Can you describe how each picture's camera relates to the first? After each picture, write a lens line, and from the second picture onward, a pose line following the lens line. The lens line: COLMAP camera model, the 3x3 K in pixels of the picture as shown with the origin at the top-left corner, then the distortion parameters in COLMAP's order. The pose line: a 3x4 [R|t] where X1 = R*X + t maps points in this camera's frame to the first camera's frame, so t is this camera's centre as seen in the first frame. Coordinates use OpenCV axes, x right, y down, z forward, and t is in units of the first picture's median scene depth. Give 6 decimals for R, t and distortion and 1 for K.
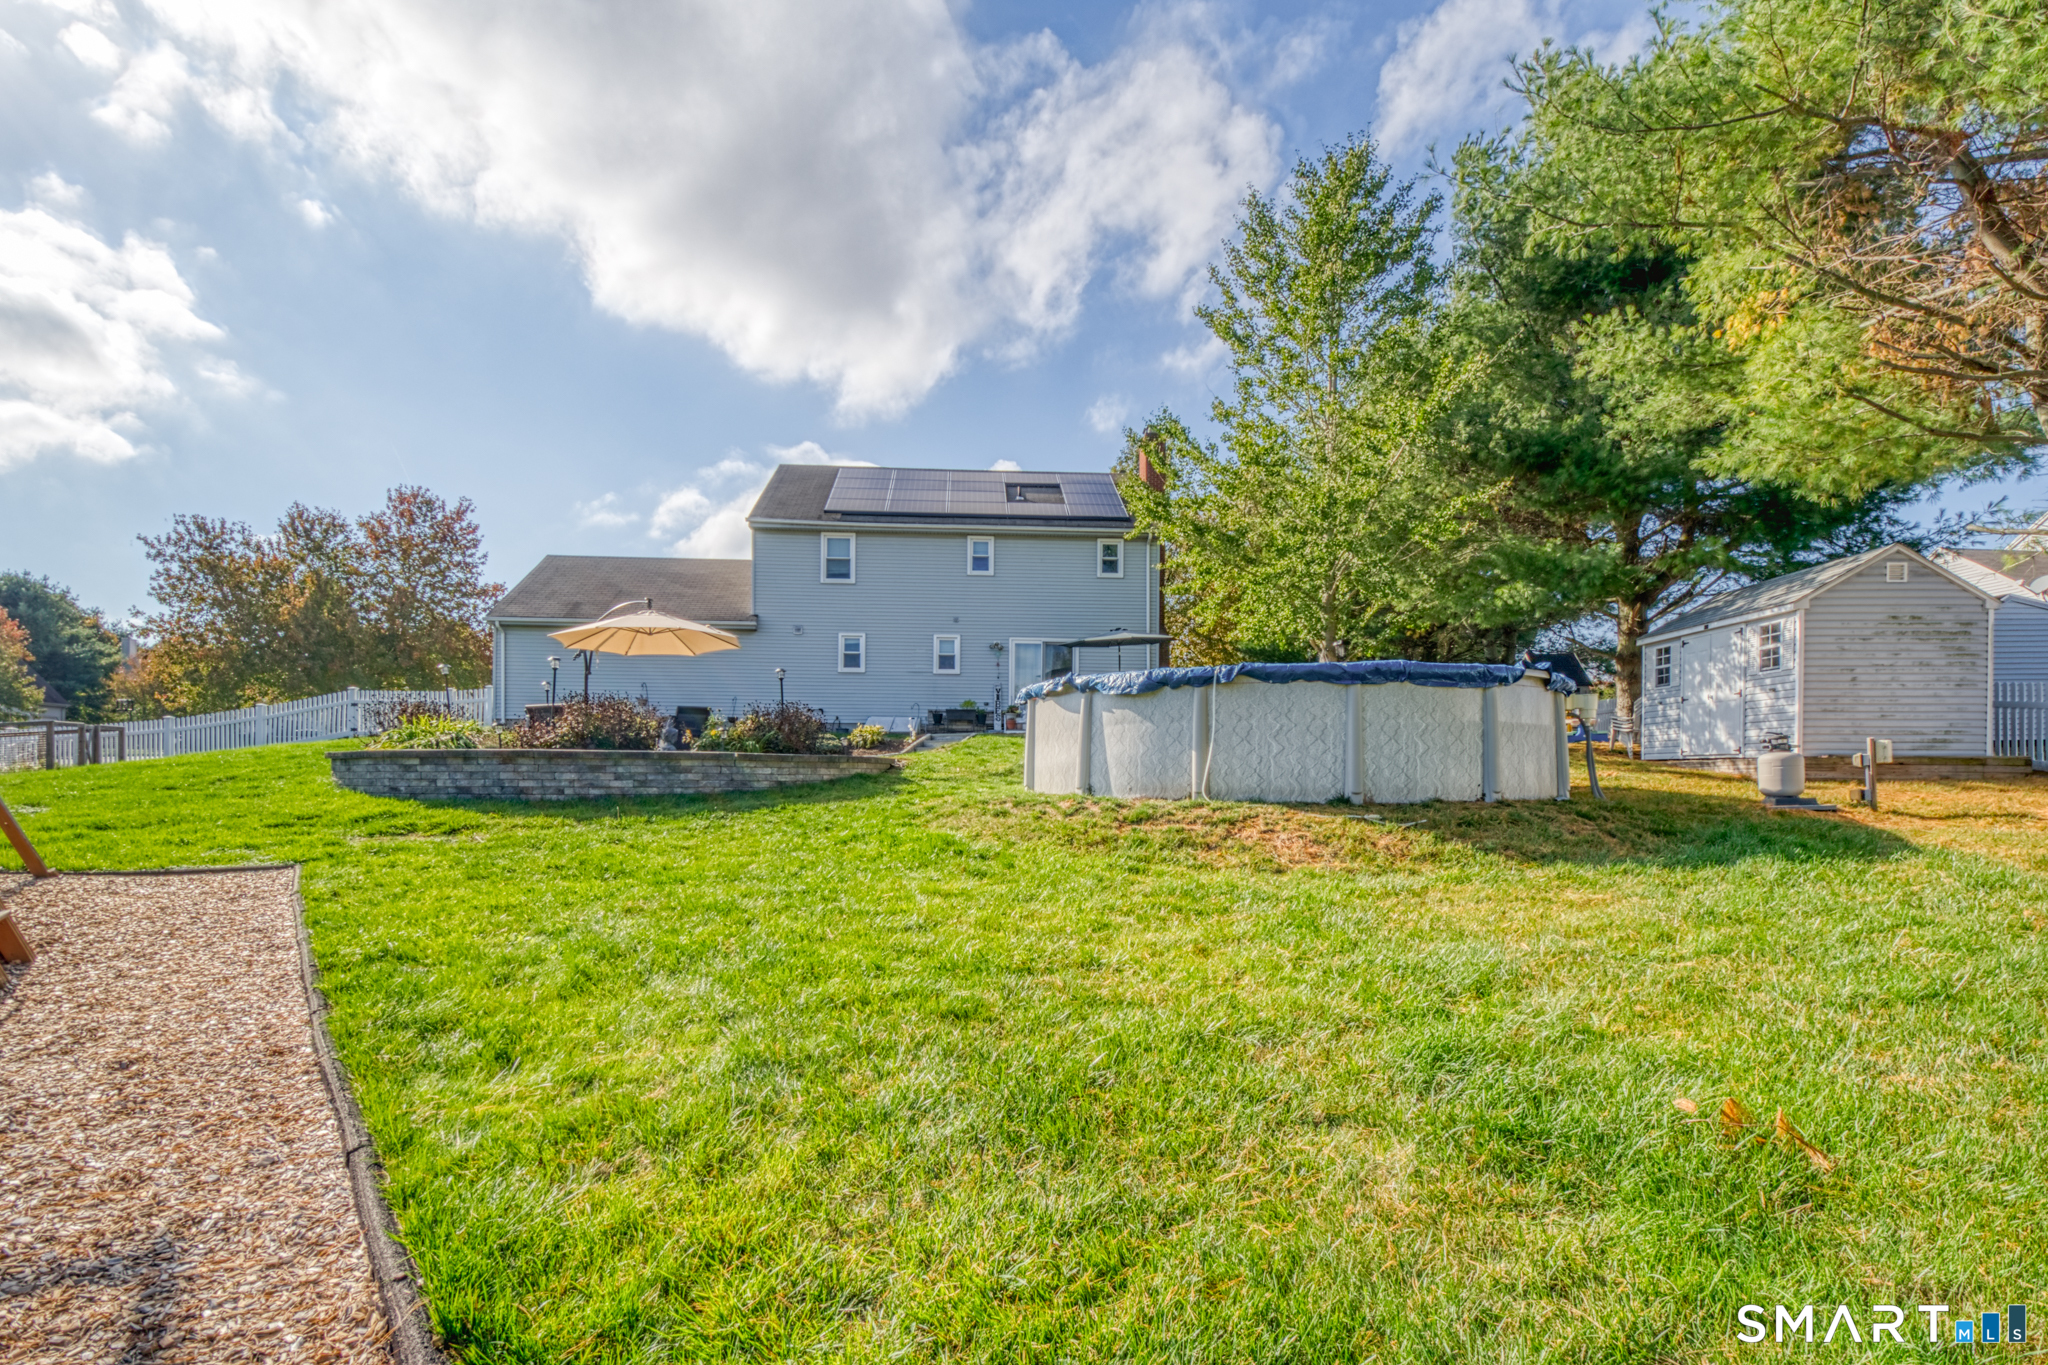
lens RADIAL K [[905.4, 0, 1020.9], [0, 905.4, 741.5], [0, 0, 1]] dist [0.001097, 0.000085]
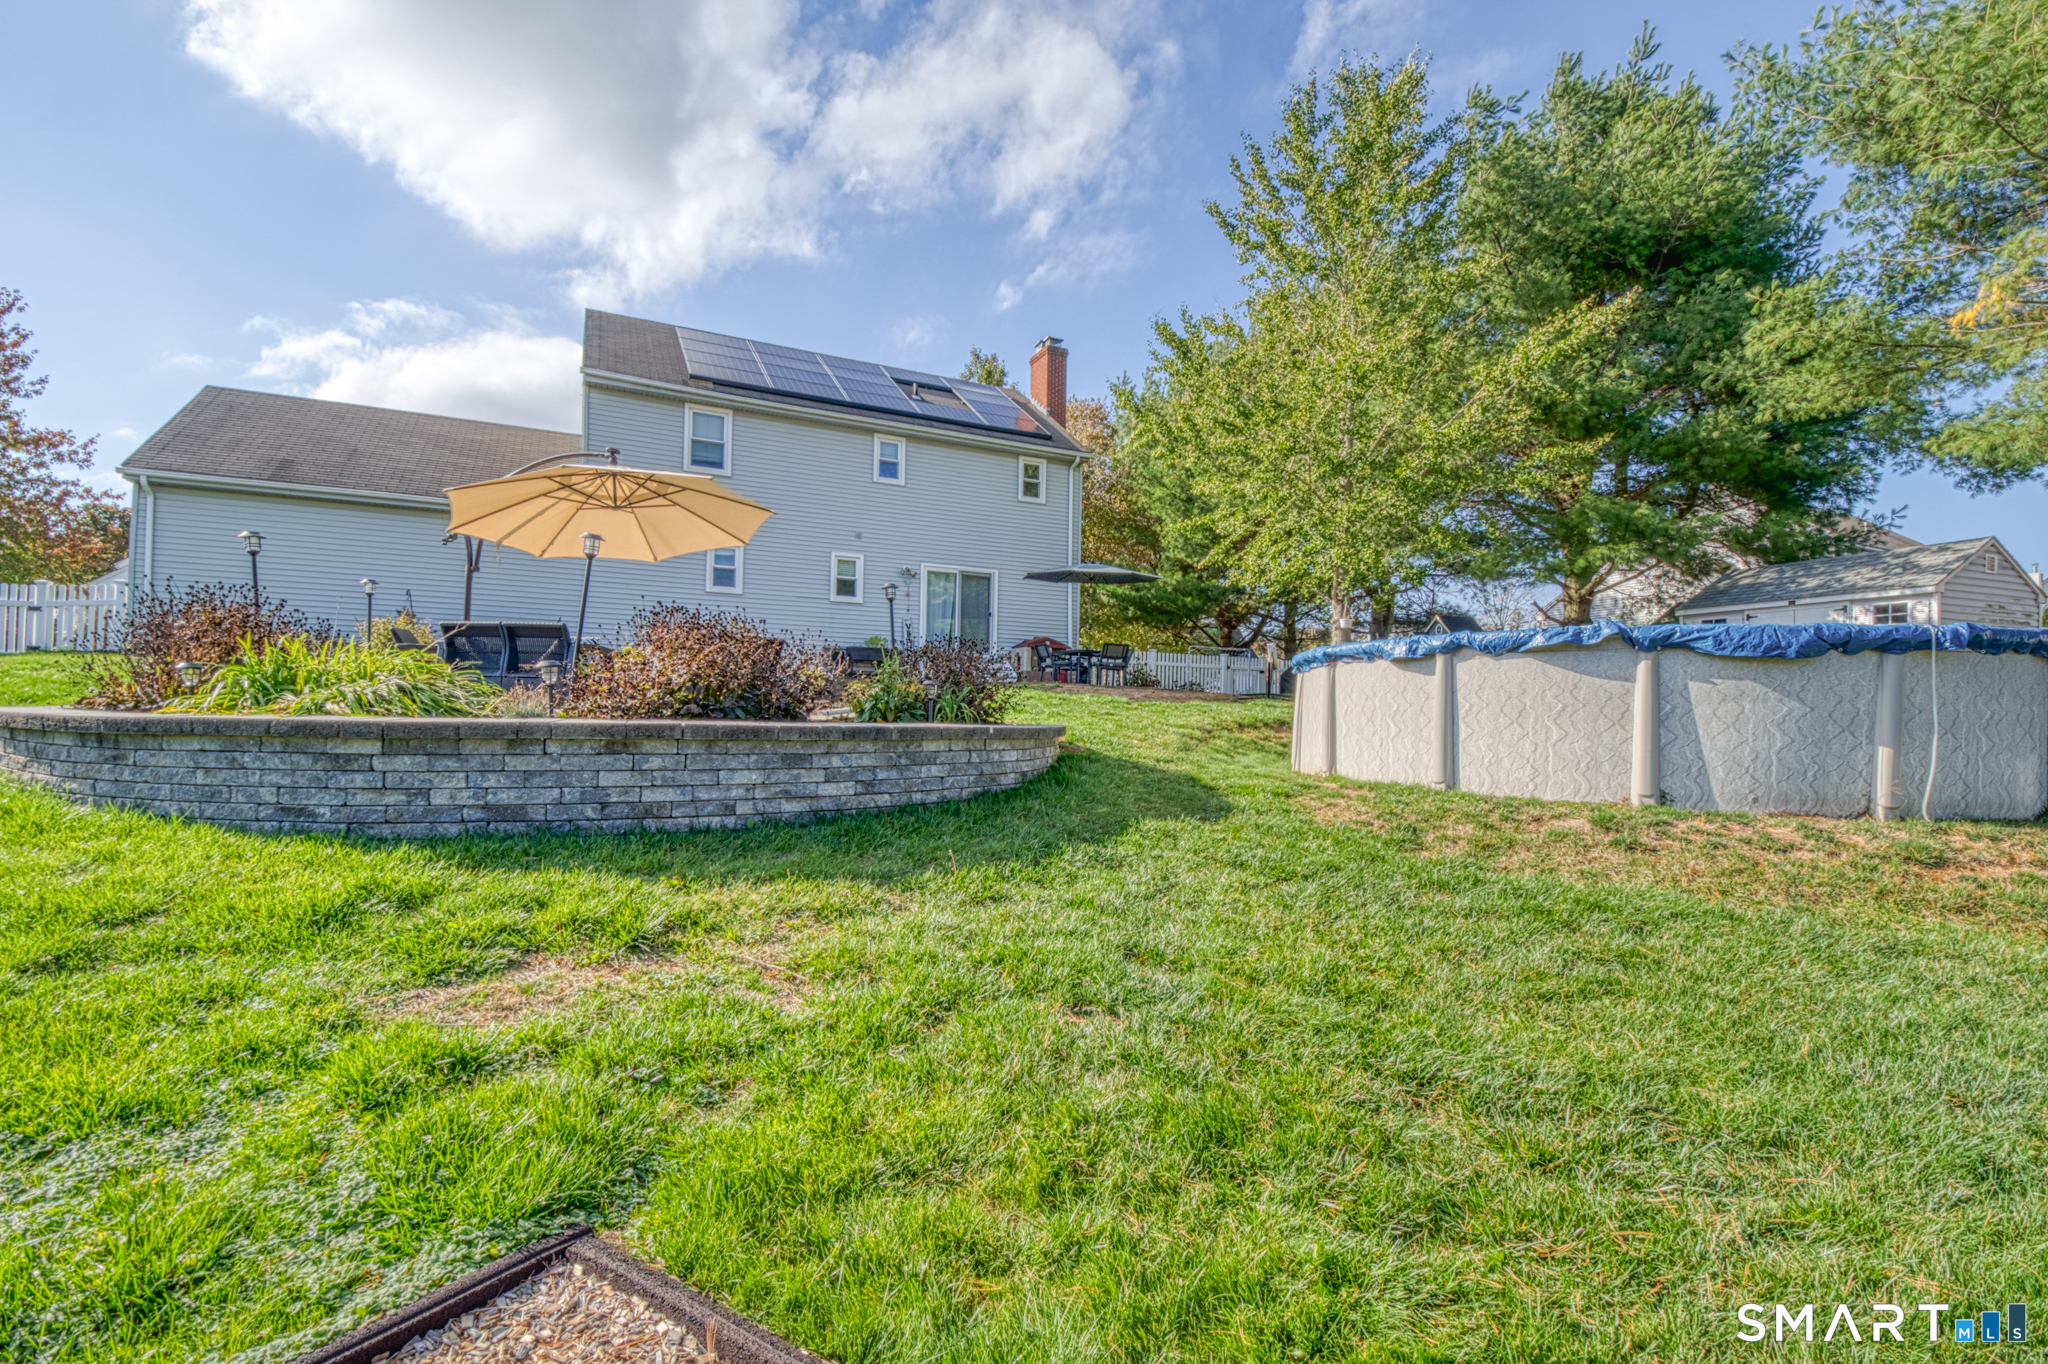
lens RADIAL K [[896.9, 0, 1024.0], [0, 896.9, 682.0], [0, 0, 1]] dist [0.000992, -0.009265]
pose [[0.930801, 0.025591, 0.364629, -0.379843], [-0.026298, 0.999650, -0.003028, -0.010767], [-0.364579, -0.006771, 0.931148, 0.352620]]
